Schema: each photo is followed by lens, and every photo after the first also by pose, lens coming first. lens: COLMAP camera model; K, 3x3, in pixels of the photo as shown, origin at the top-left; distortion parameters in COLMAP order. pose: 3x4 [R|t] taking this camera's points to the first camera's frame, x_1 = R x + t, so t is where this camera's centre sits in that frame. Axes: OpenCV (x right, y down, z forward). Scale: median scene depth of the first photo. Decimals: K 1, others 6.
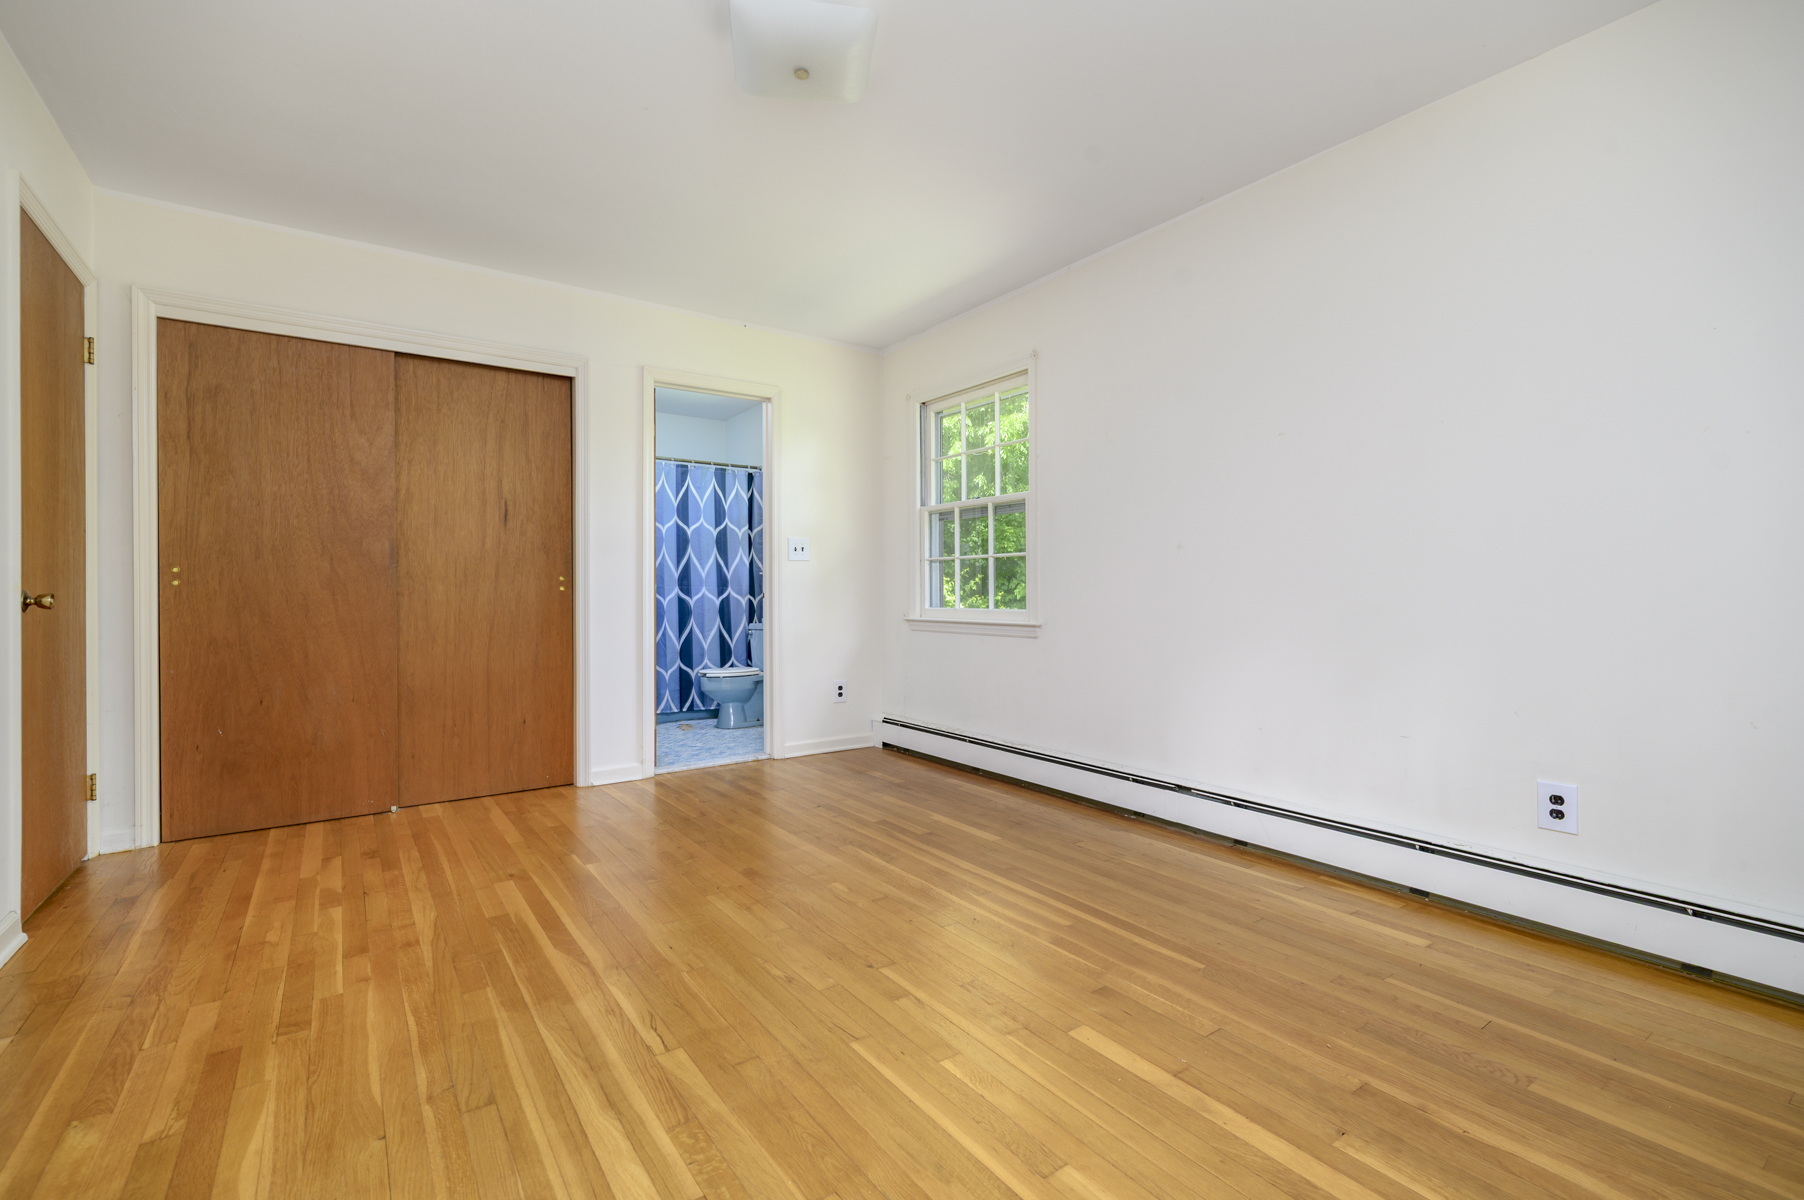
lens RADIAL K [[788.0, 0, 897.1], [0, 788.0, 595.1], [0, 0, 1]] dist [0.001379, -0.000372]
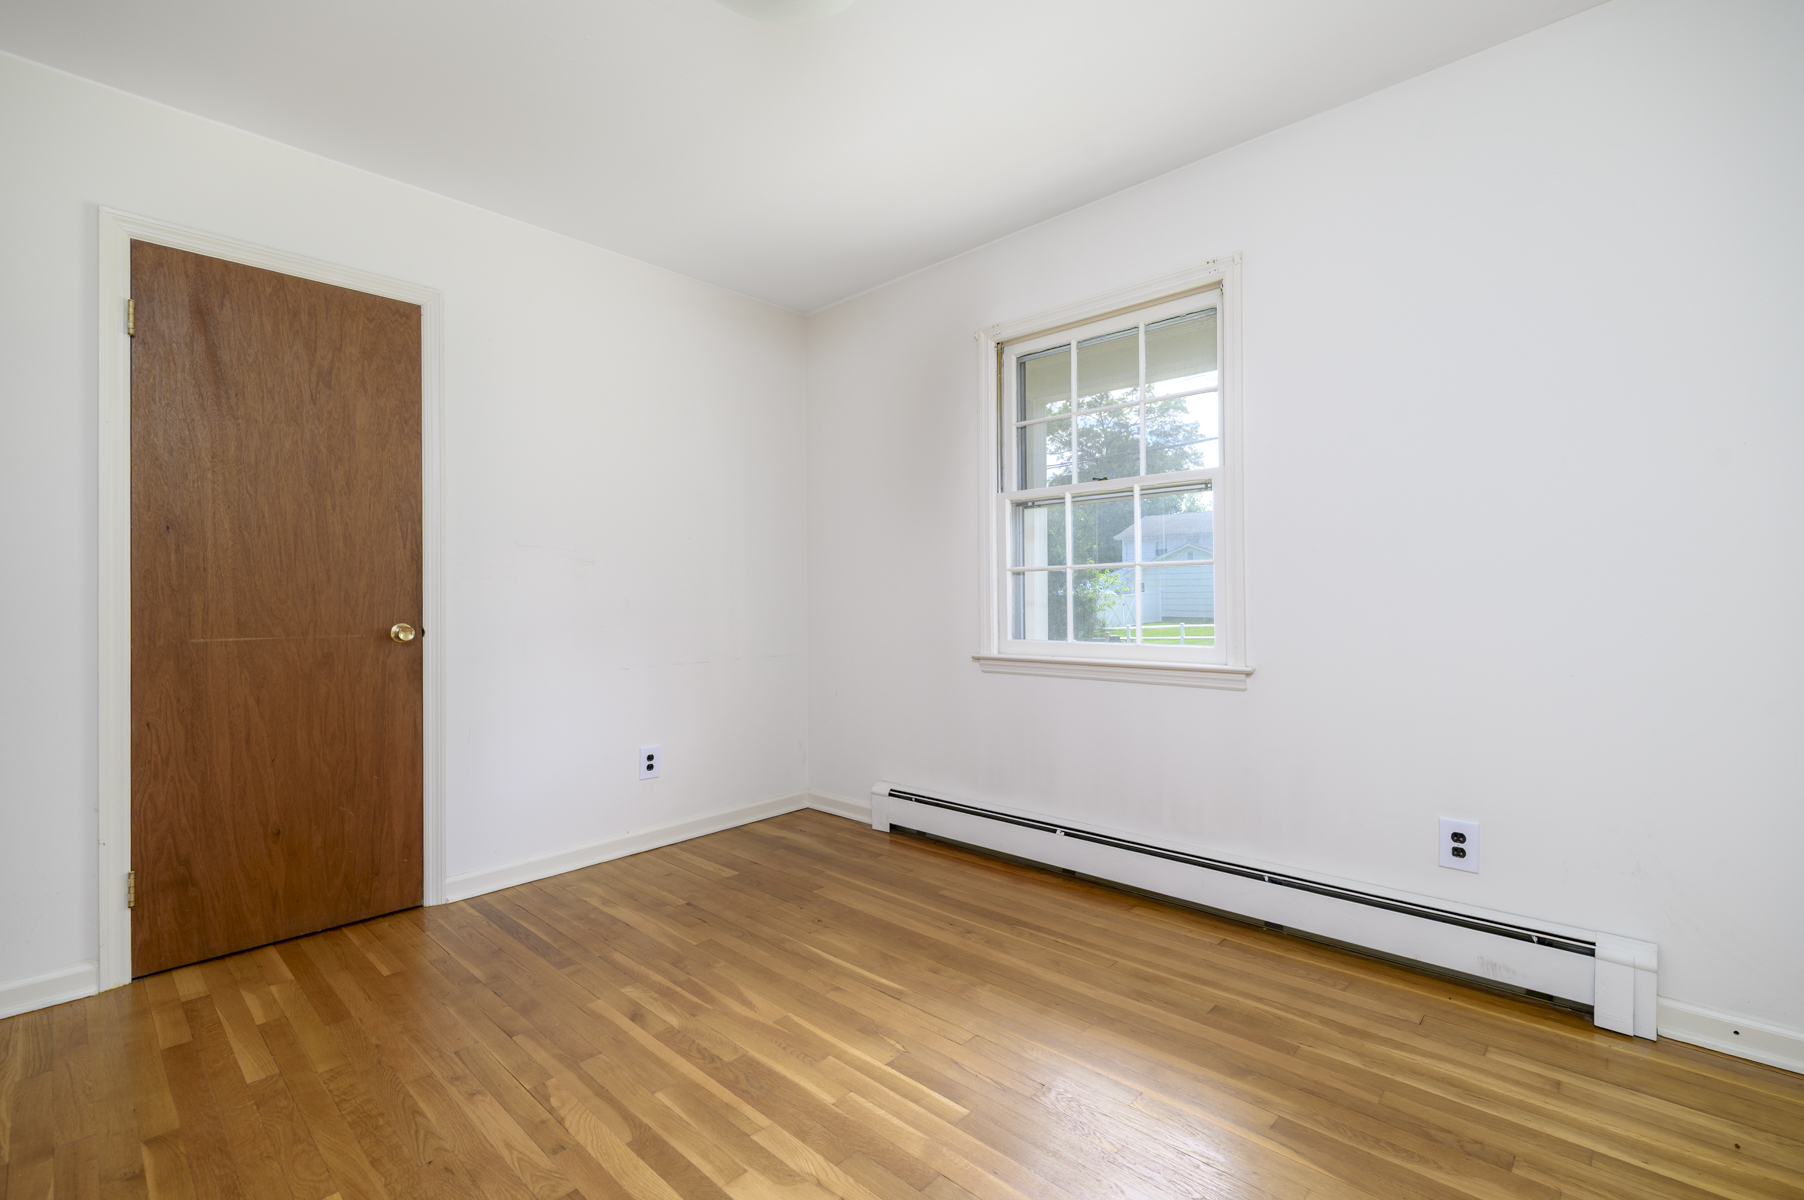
lens RADIAL K [[794.4, 0, 794.8], [0, 794.4, 608.4], [0, 0, 1]] dist [0.001695, -0.000004]
pose [[0.989864, 0.014142, 0.141311, -0.209048], [-0.012768, 0.999862, -0.010632, -0.000765], [-0.141442, 0.008720, 0.989908, 0.294542]]
